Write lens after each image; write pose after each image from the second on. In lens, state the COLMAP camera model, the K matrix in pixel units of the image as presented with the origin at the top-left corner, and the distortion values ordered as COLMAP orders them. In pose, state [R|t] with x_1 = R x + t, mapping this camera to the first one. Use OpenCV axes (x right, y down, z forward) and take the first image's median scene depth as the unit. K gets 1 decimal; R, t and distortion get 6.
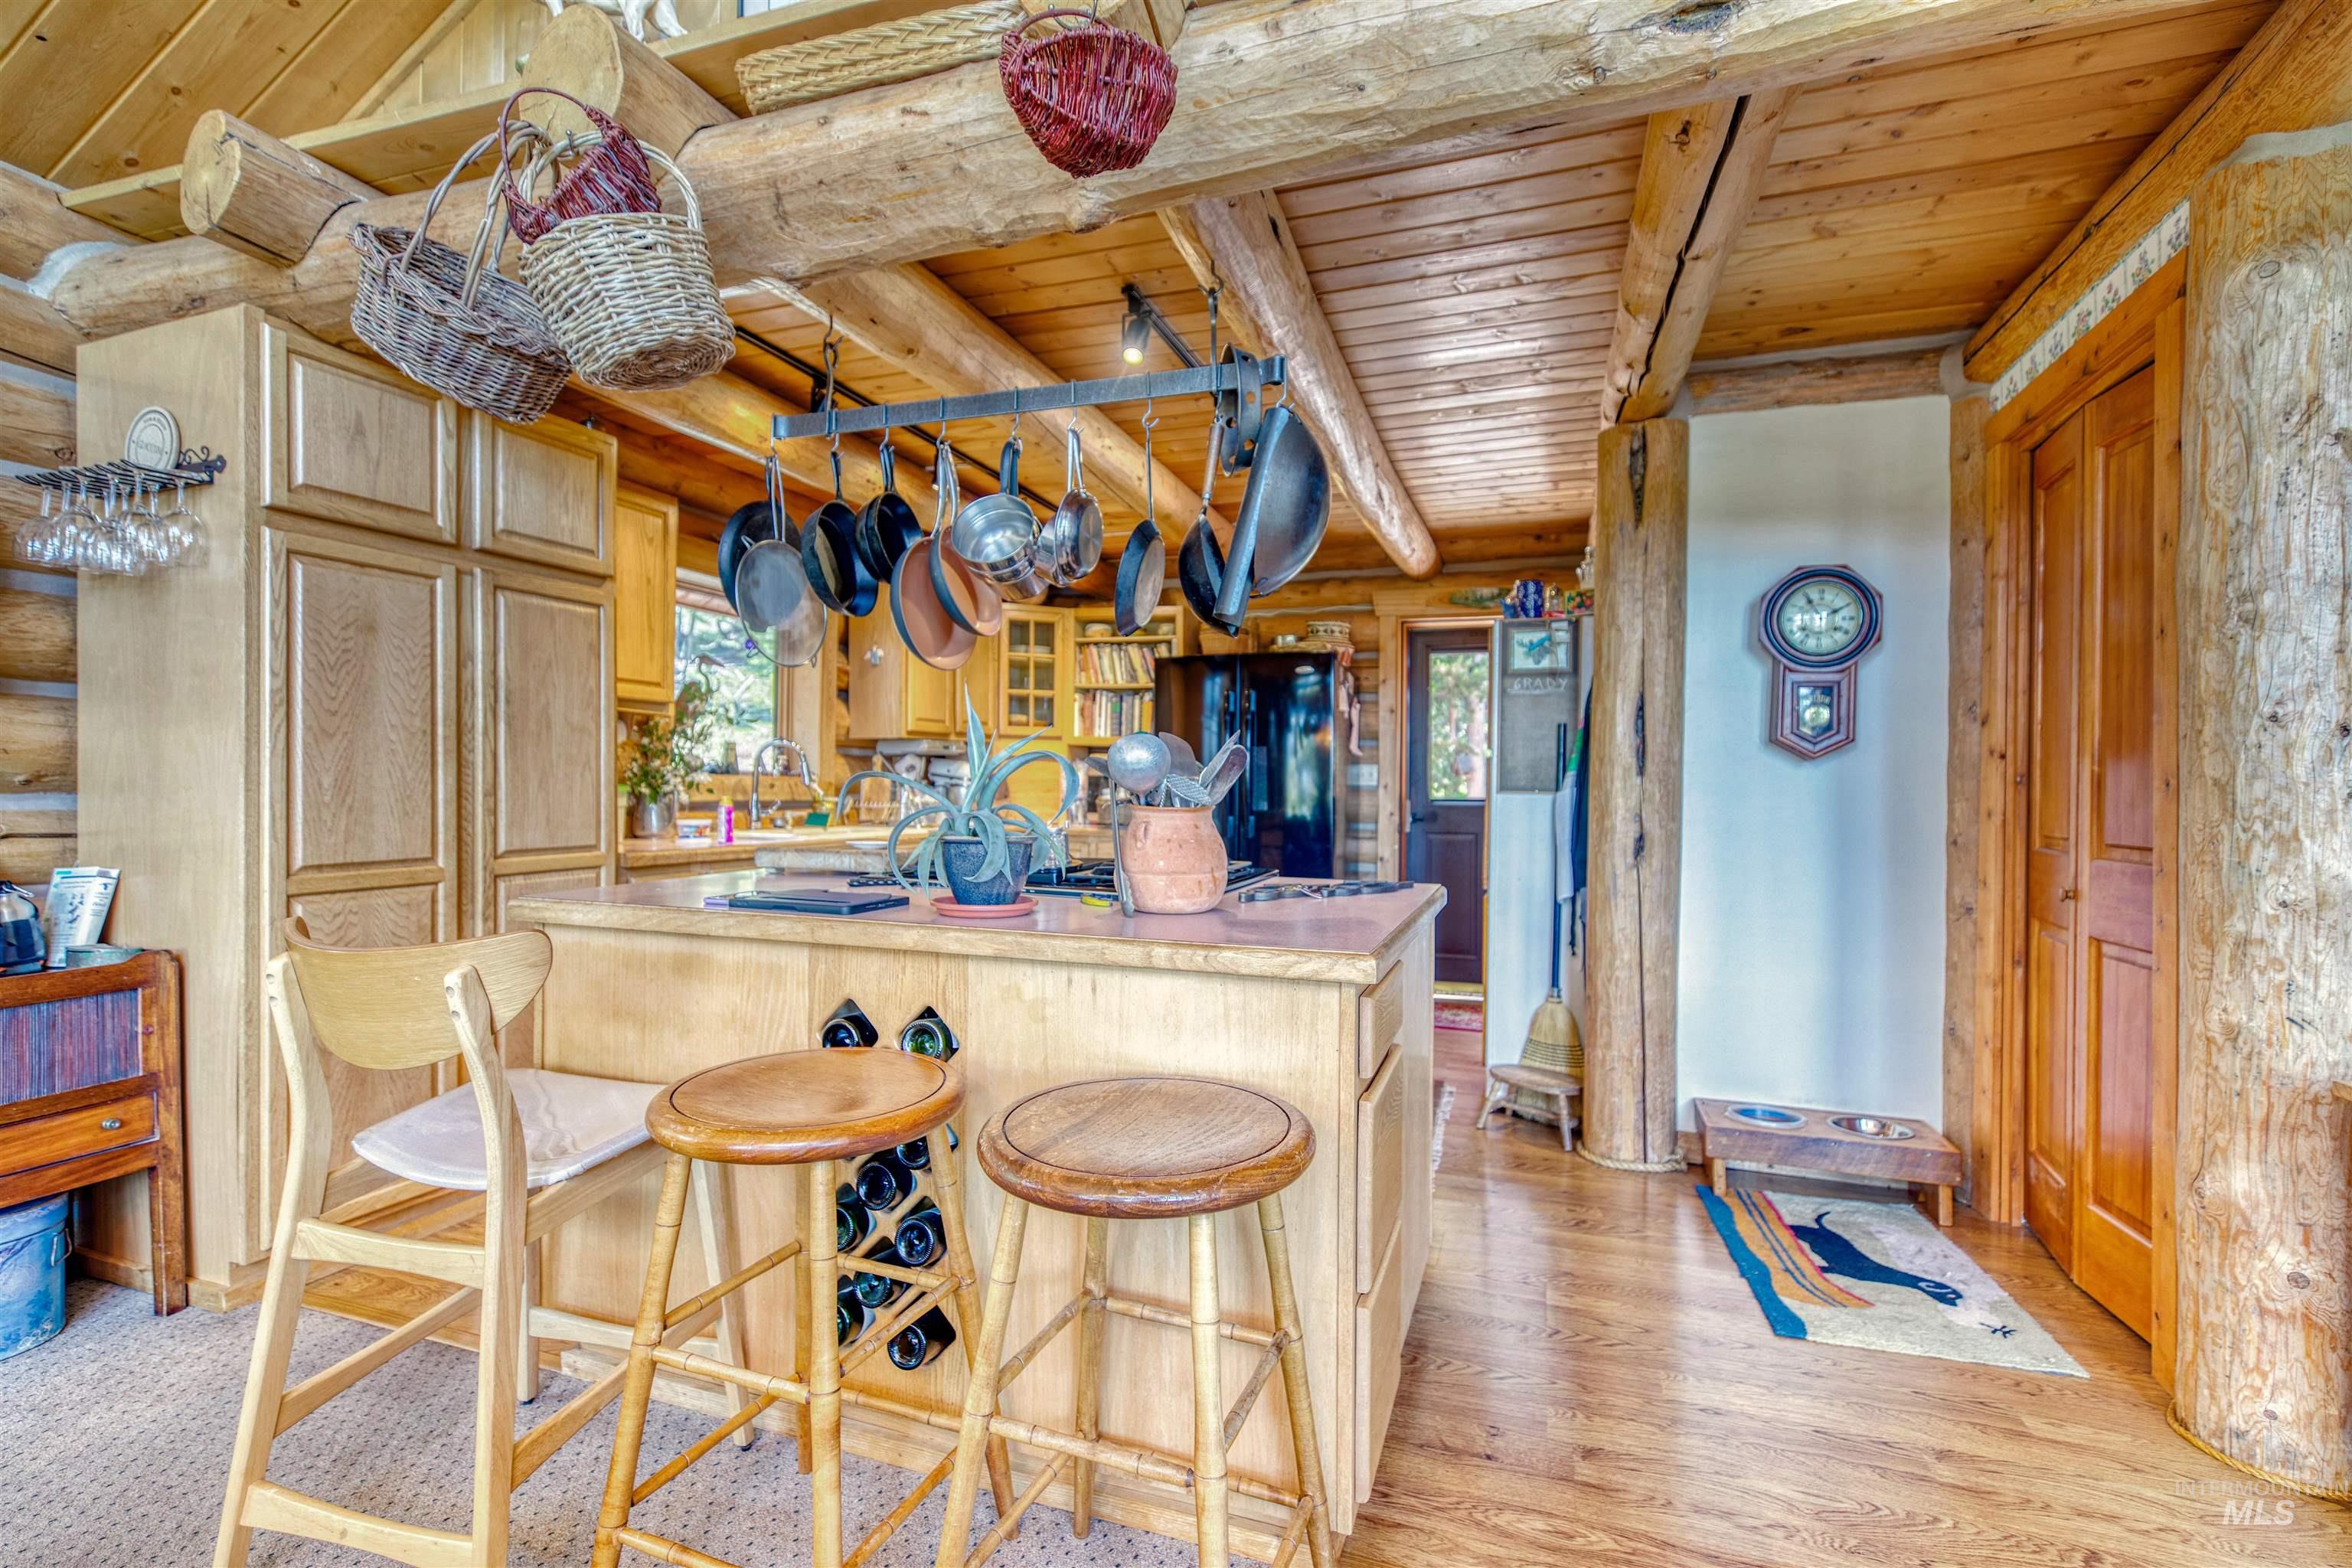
lens RADIAL K [[1050.6, 0, 1187.3], [0, 1050.6, 784.8], [0, 0, 1]] dist [0.006338, -0.000841]
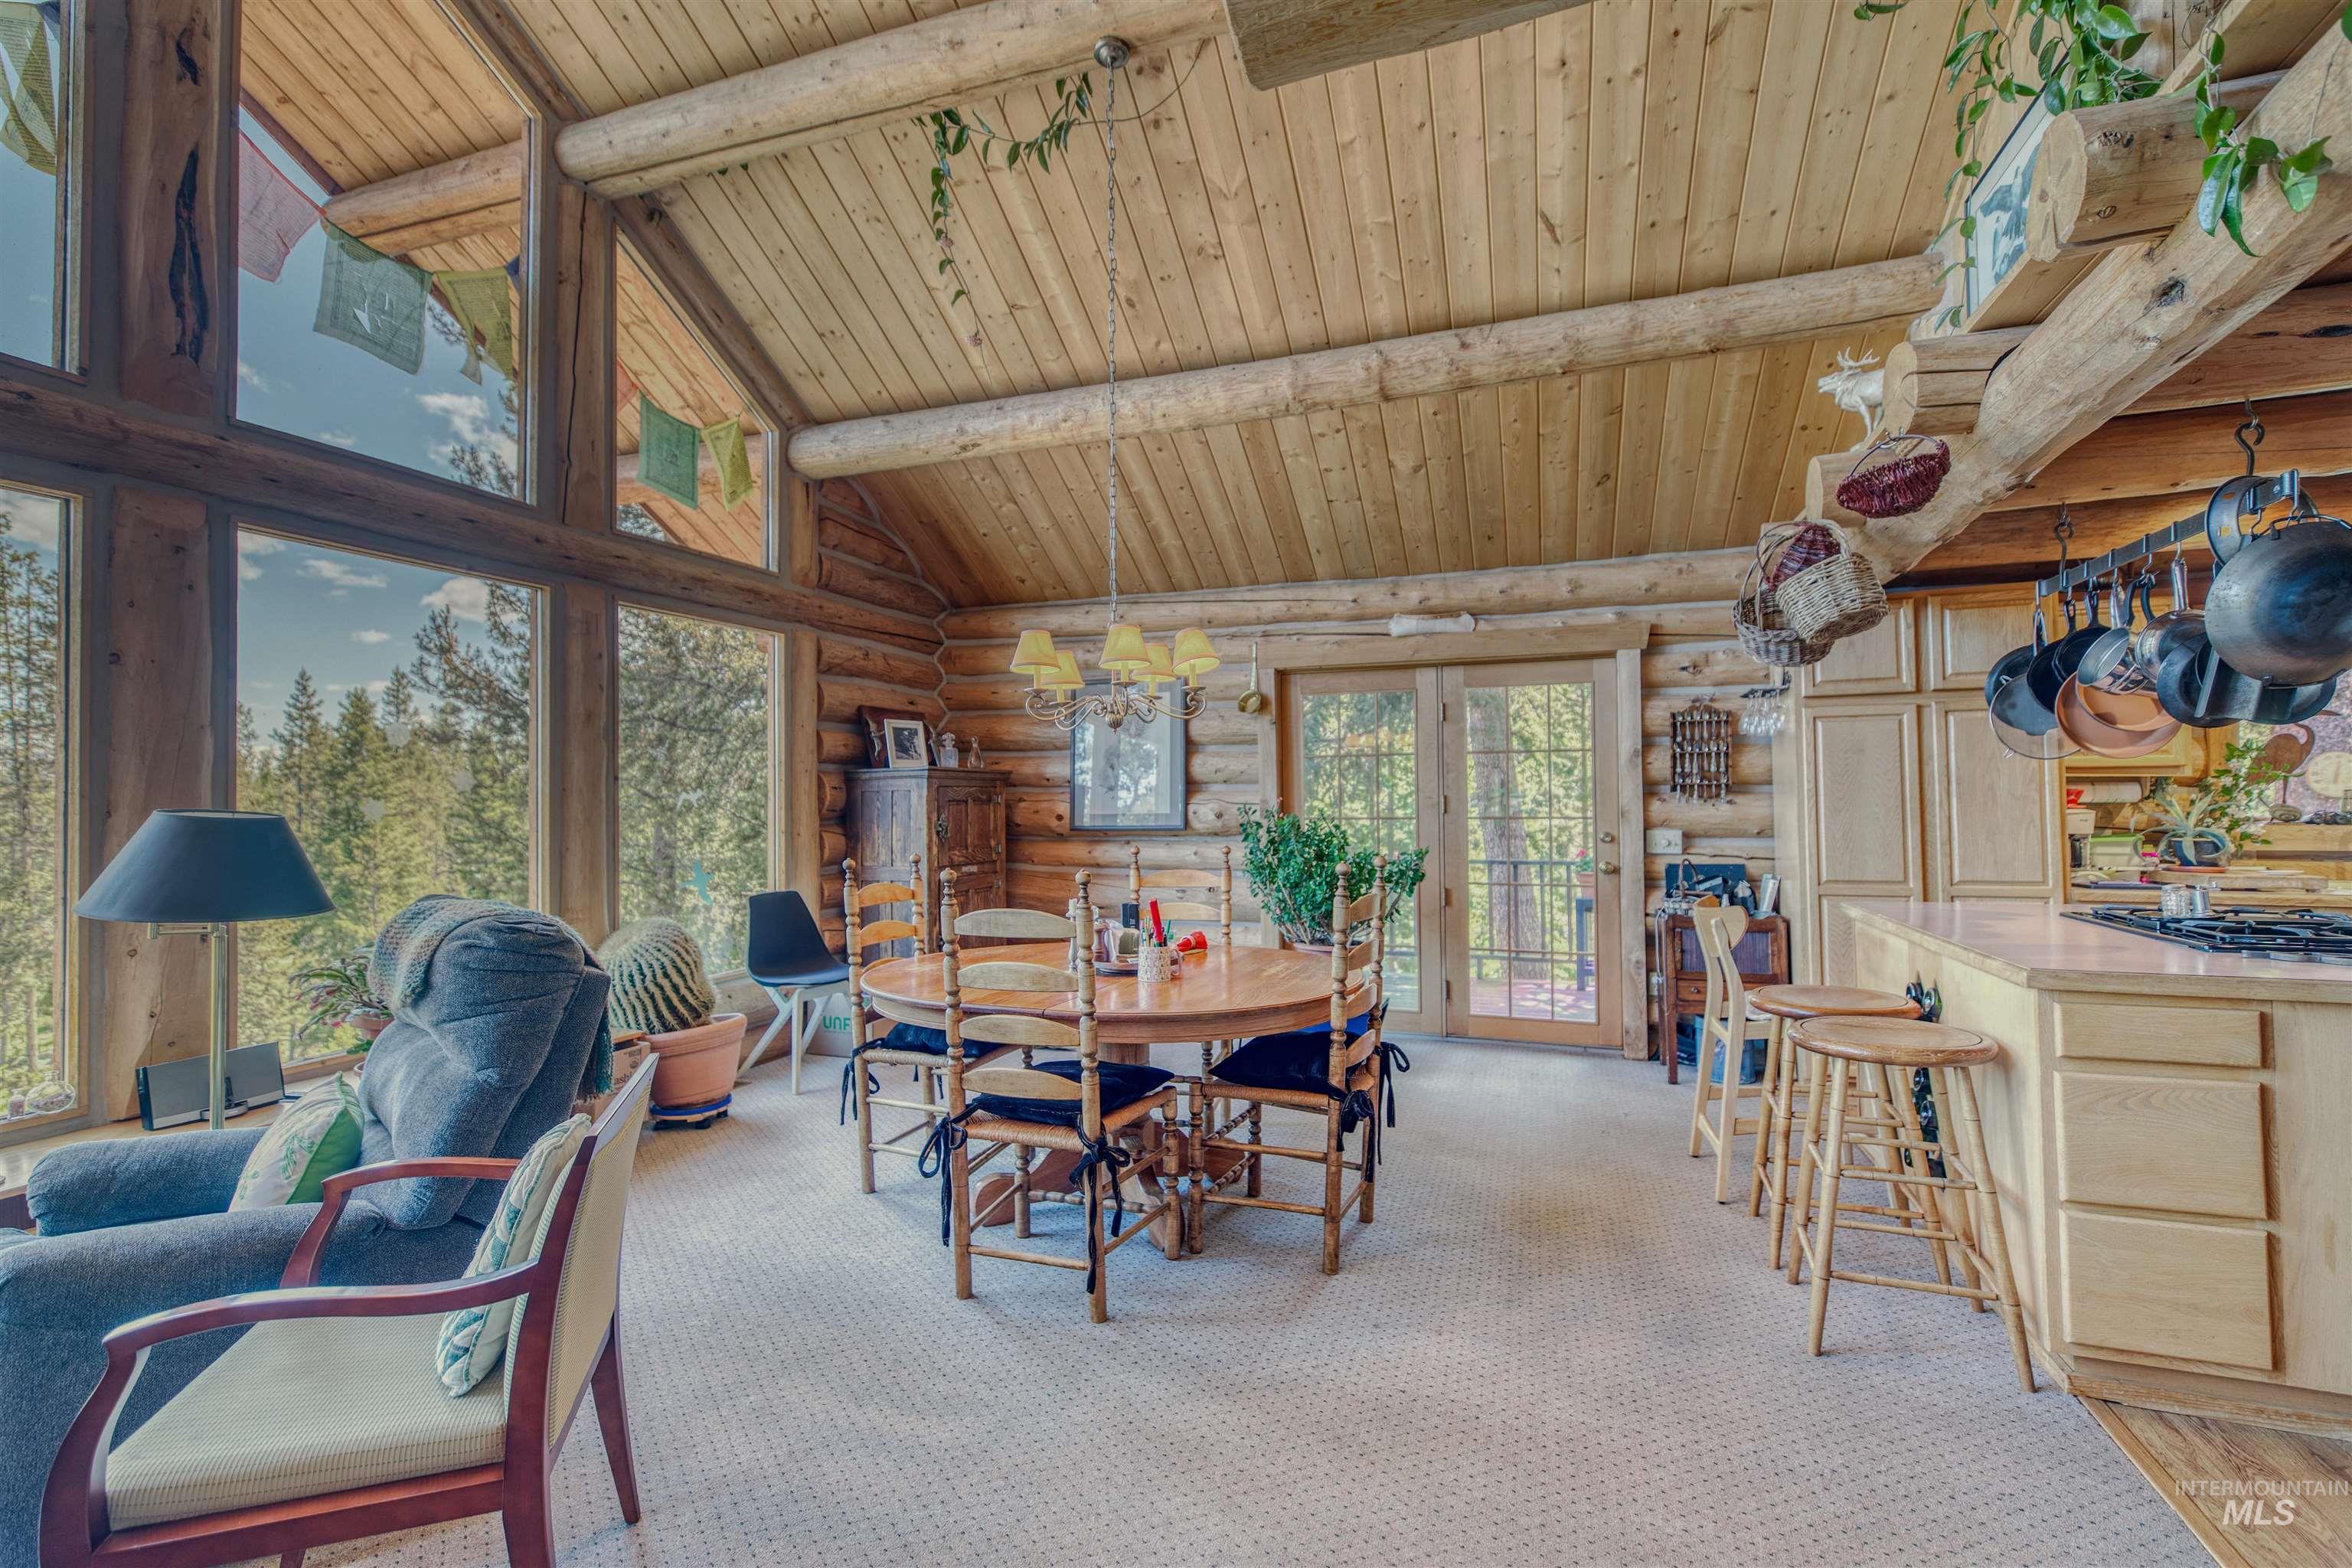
lens RADIAL K [[1050.6, 0, 1172.0], [0, 1050.6, 789.3], [0, 0, 1]] dist [0.006338, -0.000841]
pose [[-0.018411, -0.025661, -0.999501, 0.789264], [0.006618, 0.999646, -0.025786, -0.033253], [0.999809, -0.007090, -0.018235, -0.106973]]
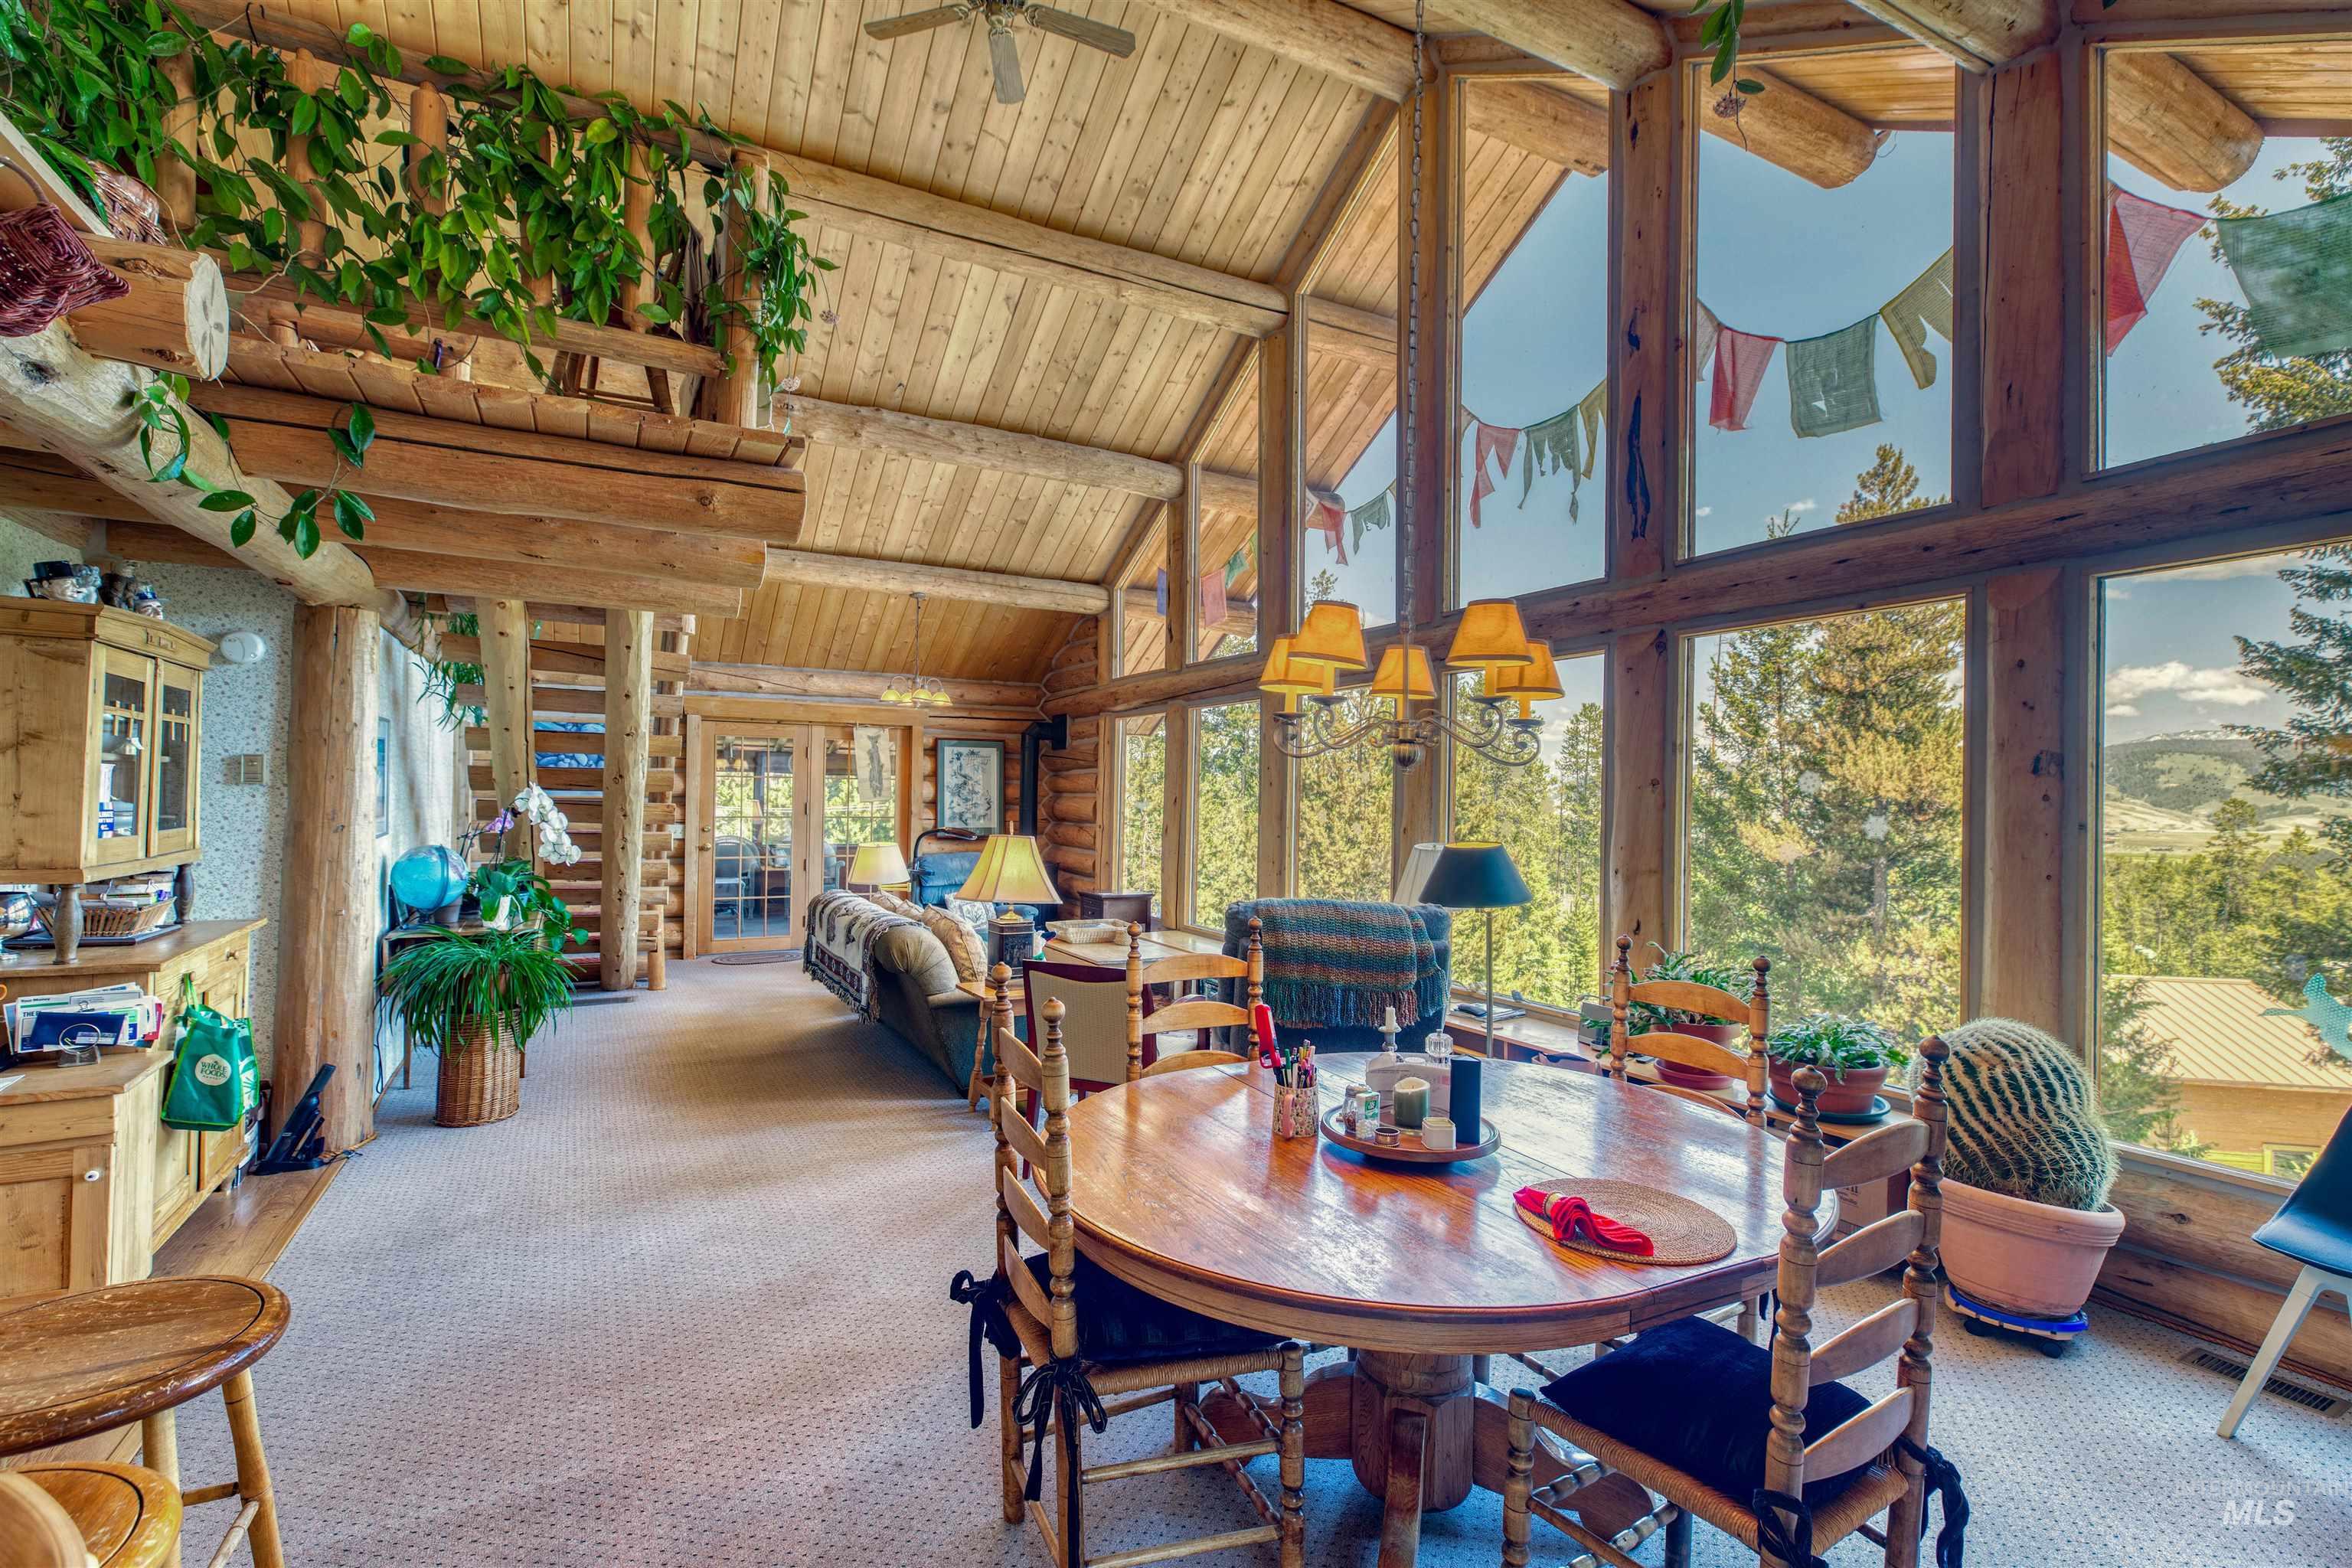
lens RADIAL K [[1050.6, 0, 1150.0], [0, 1050.6, 775.6], [0, 0, 1]] dist [0.006338, -0.000841]
pose [[-0.727690, -0.009457, 0.685841, -0.635065], [-0.023815, 0.999650, -0.011484, -0.106823], [-0.685493, -0.024690, -0.727661, 0.444528]]
